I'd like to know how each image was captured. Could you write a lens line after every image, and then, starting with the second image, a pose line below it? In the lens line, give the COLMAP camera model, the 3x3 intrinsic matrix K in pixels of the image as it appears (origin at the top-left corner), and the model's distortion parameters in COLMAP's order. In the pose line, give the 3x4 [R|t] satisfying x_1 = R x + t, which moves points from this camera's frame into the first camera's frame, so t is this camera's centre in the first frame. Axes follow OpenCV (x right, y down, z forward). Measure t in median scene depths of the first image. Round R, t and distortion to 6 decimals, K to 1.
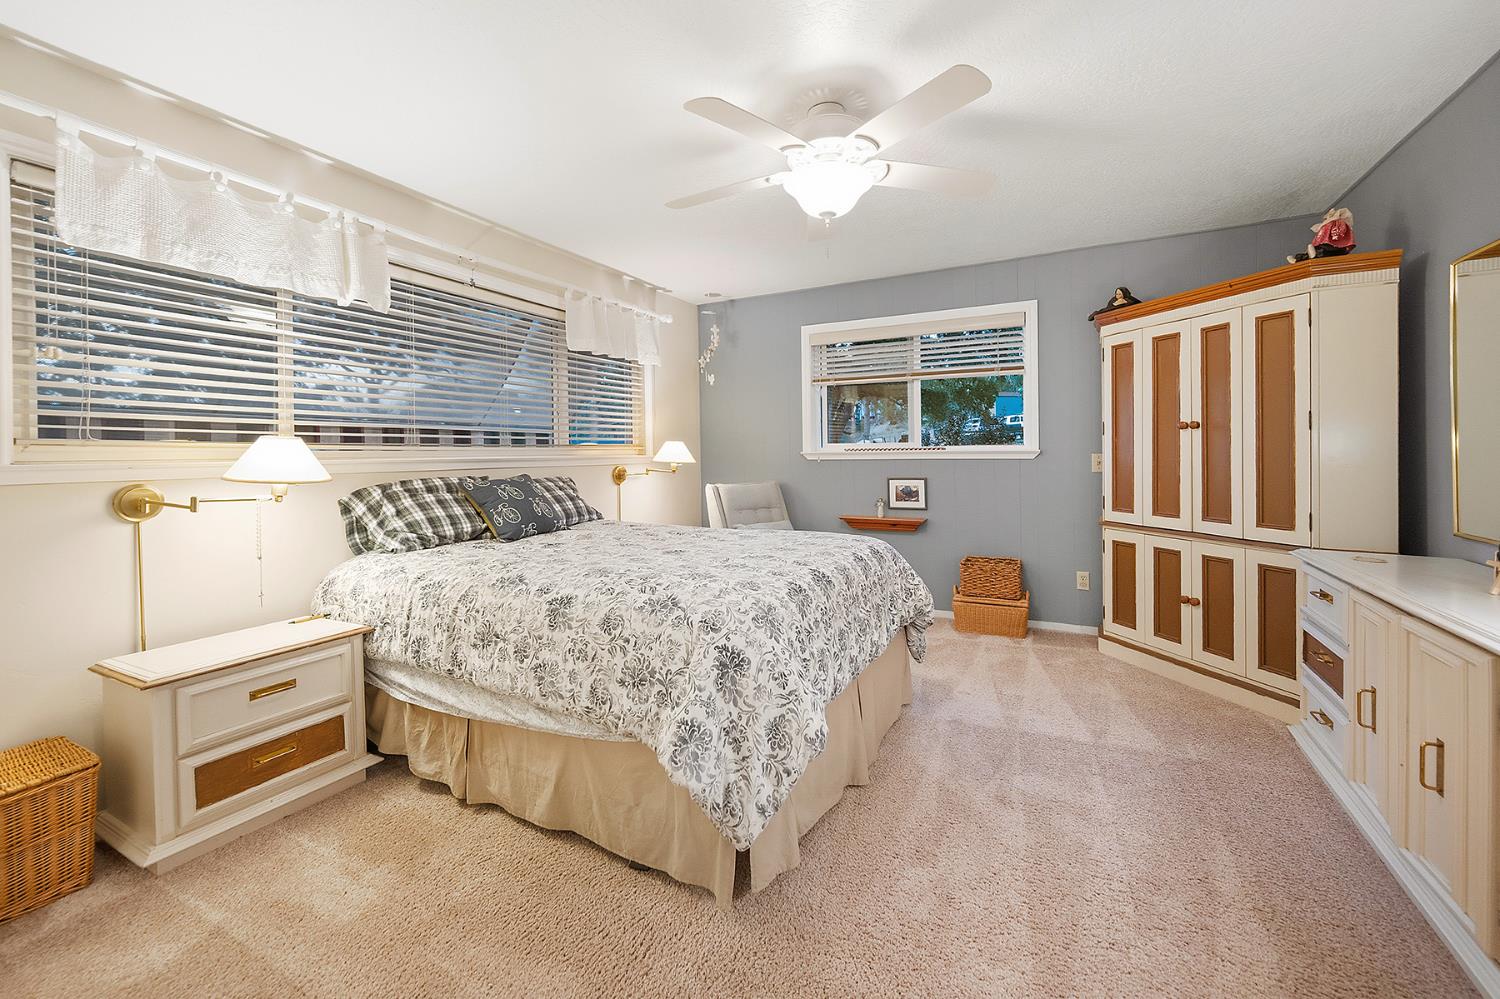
lens RADIAL K [[609.7, 0, 750.0], [0, 609.7, 499.5], [0, 0, 1]] dist [-0.001091, 0.000014]
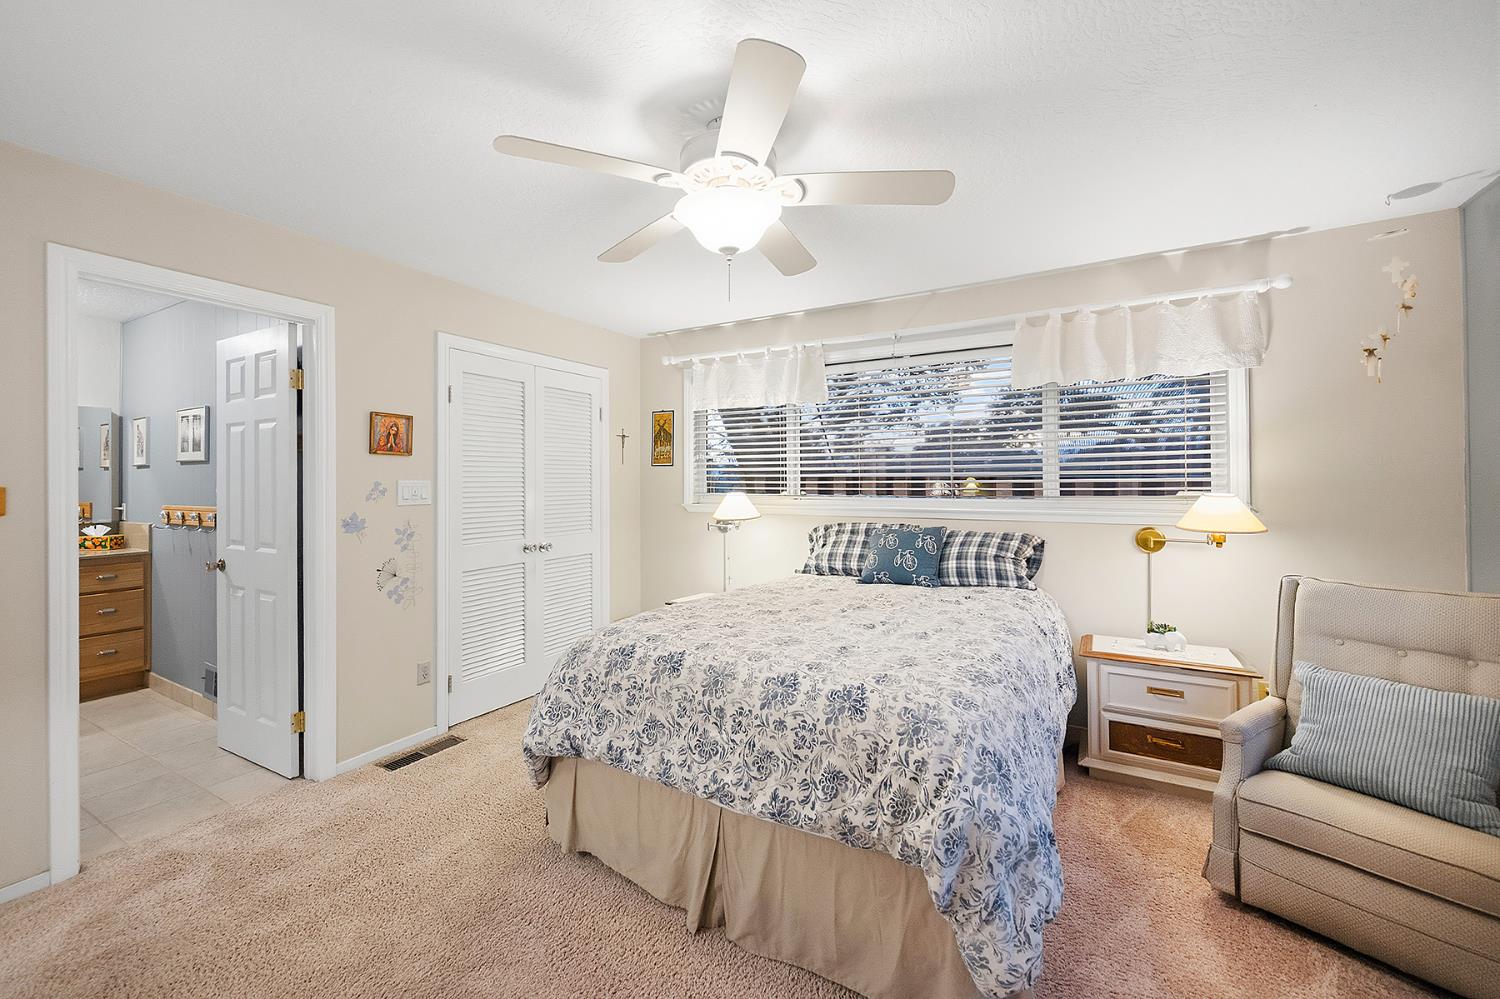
lens RADIAL K [[609.7, 0, 750.0], [0, 609.7, 499.5], [0, 0, 1]] dist [-0.001091, 0.000014]
pose [[-0.050541, 0.020433, -0.998513, 0.671700], [-0.083596, 0.996196, 0.024617, -0.086388], [0.995217, 0.084716, -0.048641, 0.760854]]
